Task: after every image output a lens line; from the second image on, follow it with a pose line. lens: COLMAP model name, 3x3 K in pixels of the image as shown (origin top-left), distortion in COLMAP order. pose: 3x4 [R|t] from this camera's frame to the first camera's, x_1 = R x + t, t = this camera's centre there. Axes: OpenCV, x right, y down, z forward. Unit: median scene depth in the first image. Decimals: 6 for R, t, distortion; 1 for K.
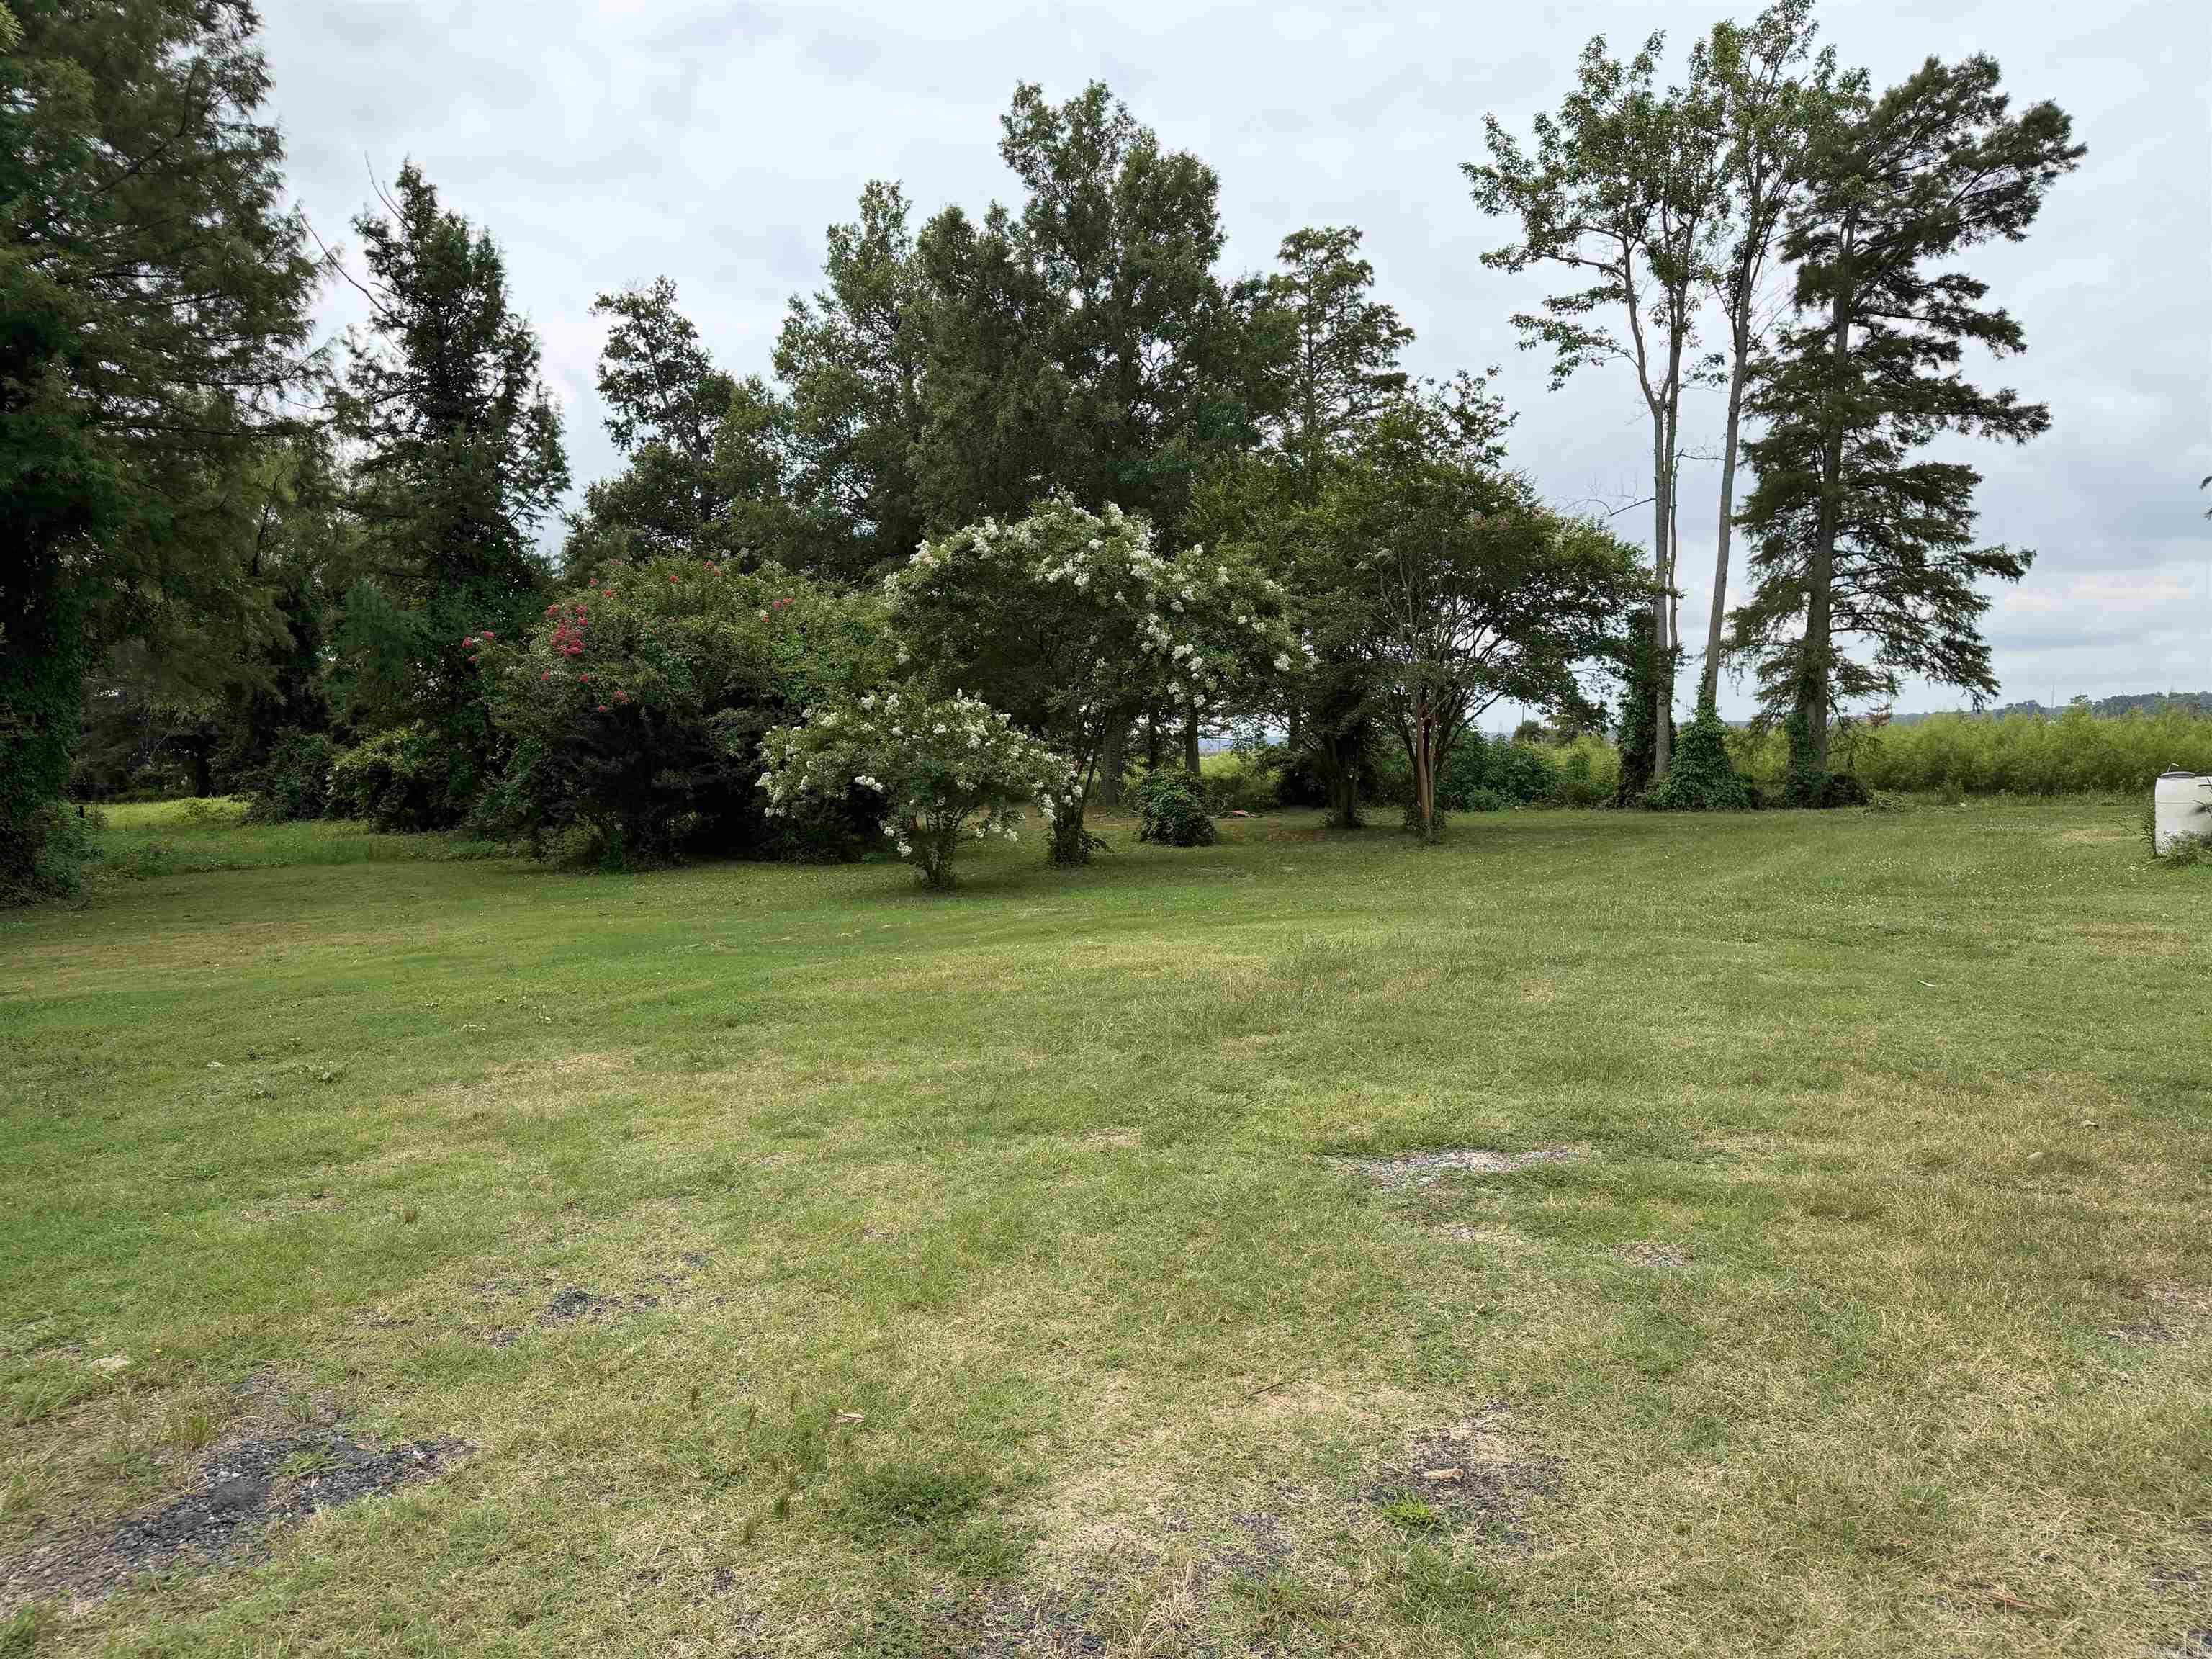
lens RADIAL K [[1562.6, 0, 1075.3], [0, 1562.6, 798.8], [0, 0, 1]] dist [0.070660, -0.076798]
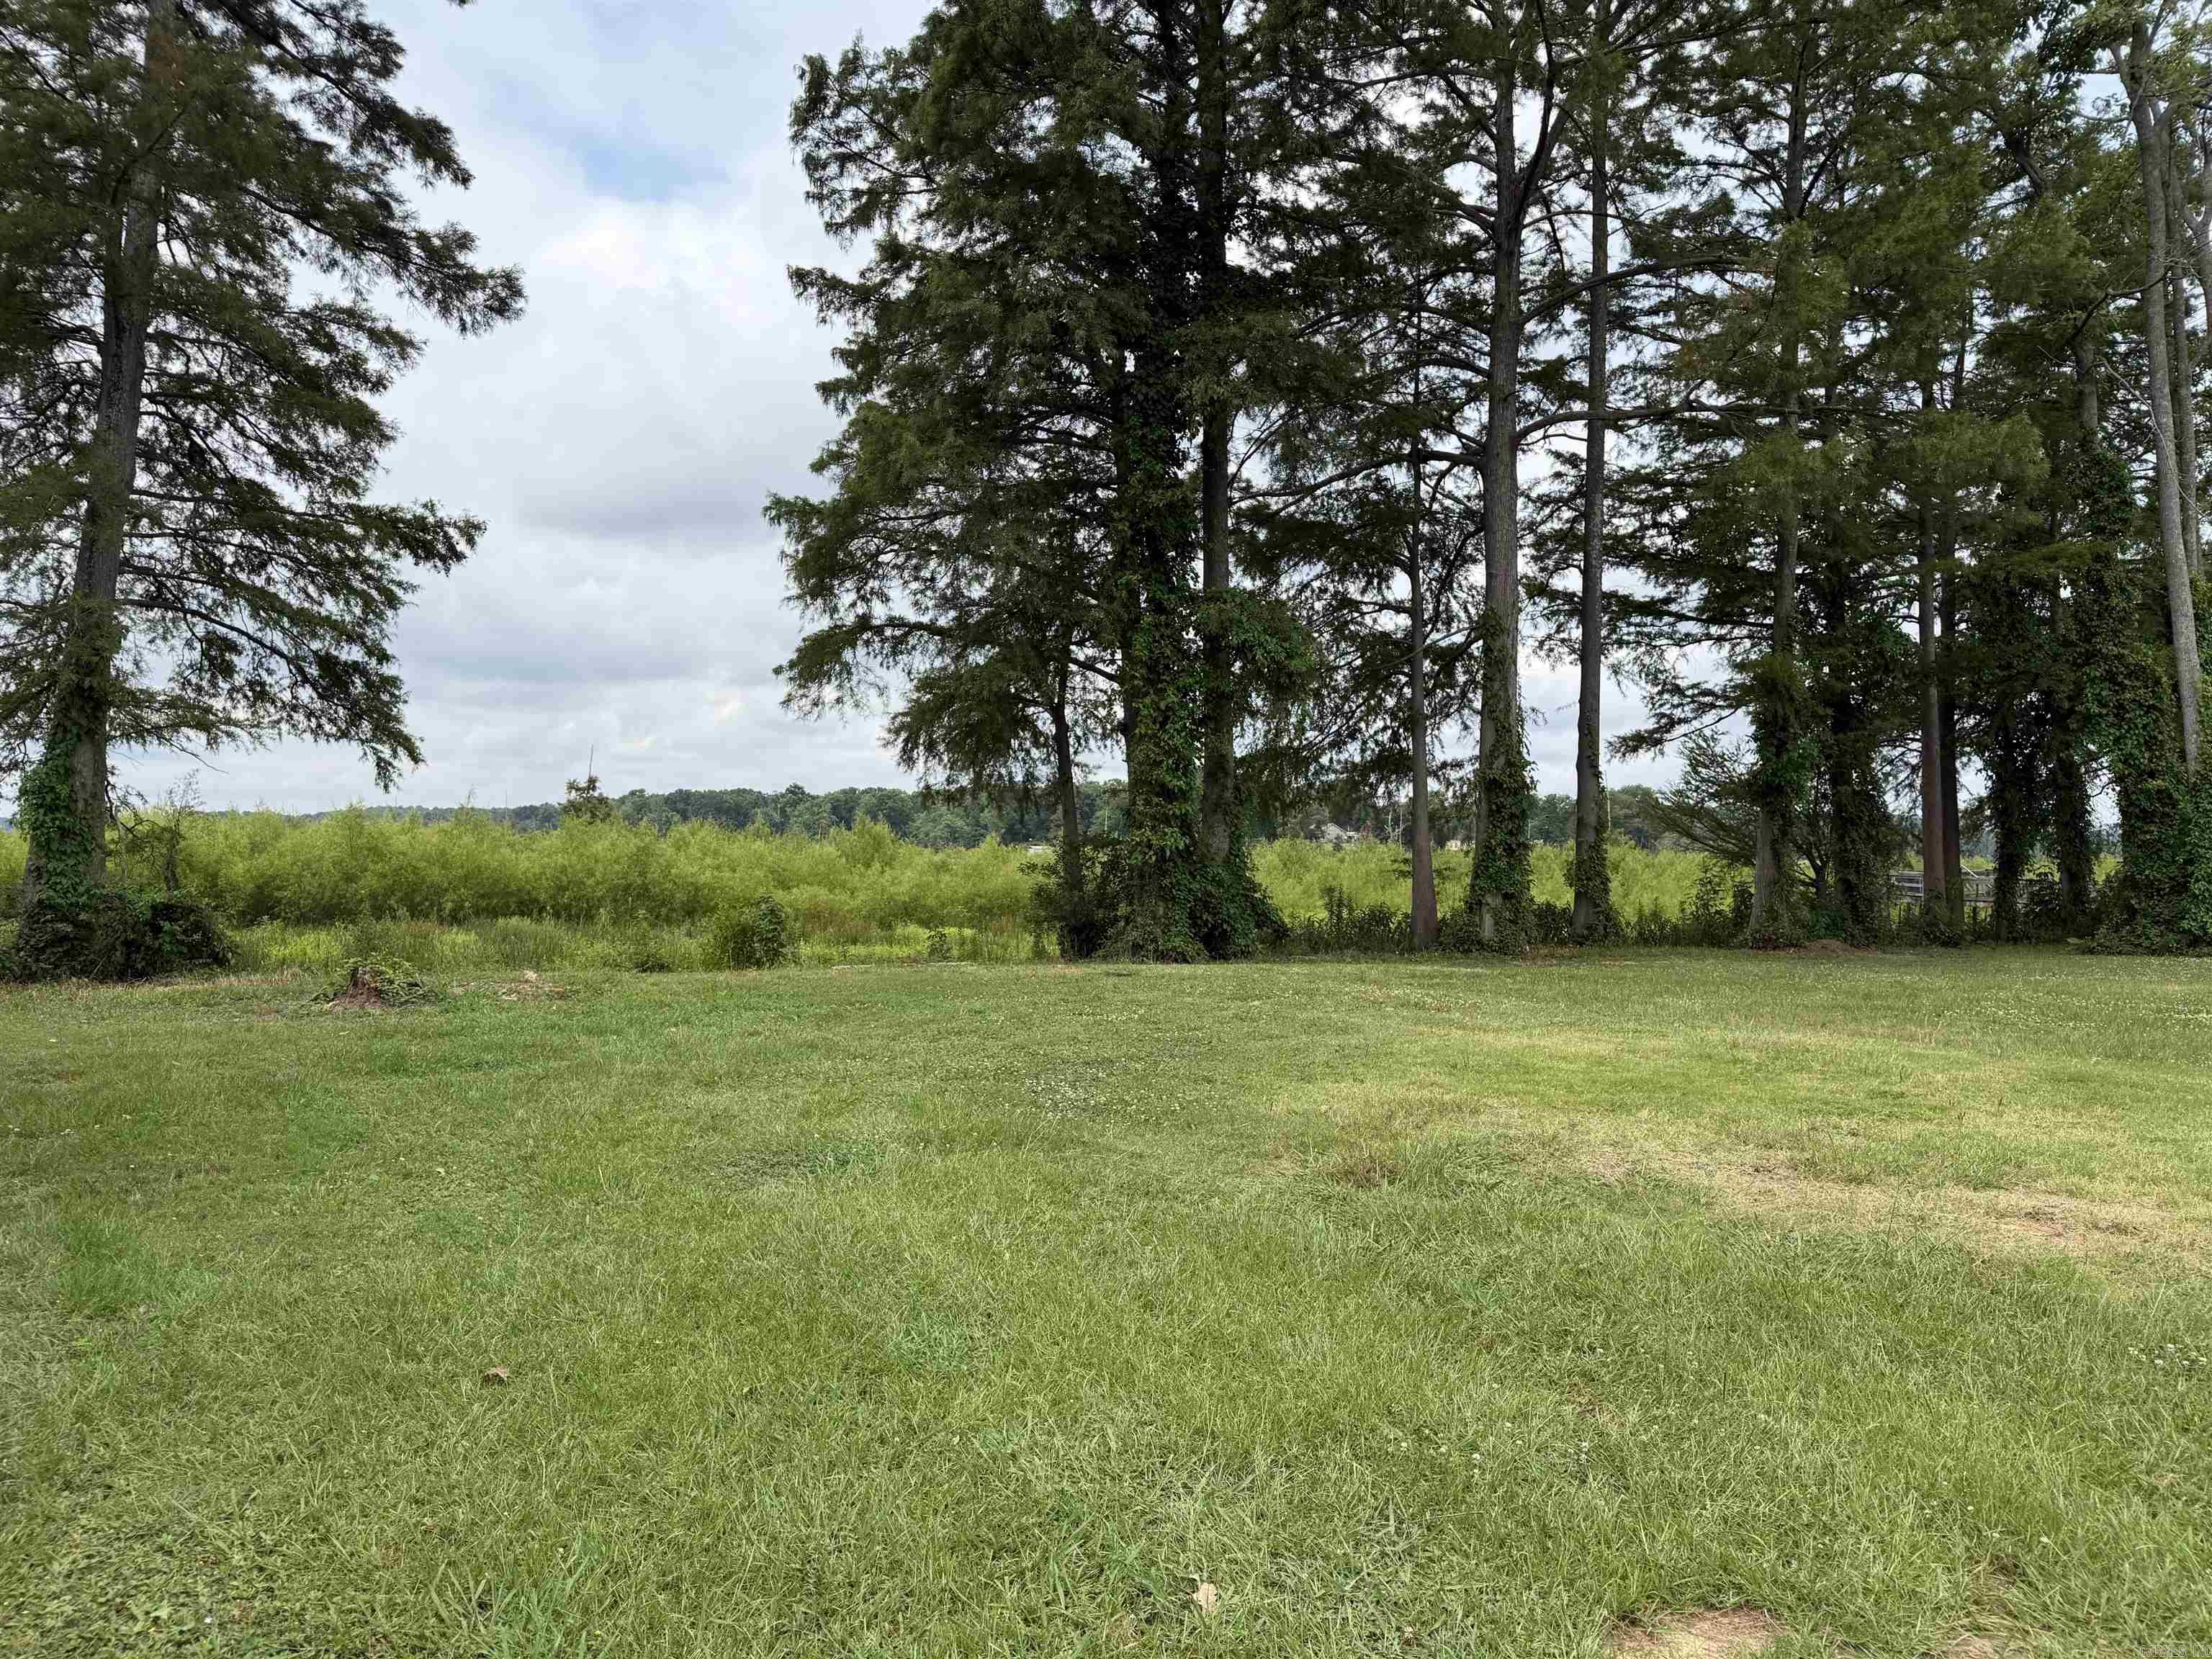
lens RADIAL K [[1562.6, 0, 1119.3], [0, 1562.6, 825.5], [0, 0, 1]] dist [0.070660, -0.076798]
pose [[0.429400, 0.047663, 0.901856, 0.183152], [0.000926, 0.998583, -0.053216, -0.012853], [-0.903114, 0.023686, 0.428747, 0.538005]]
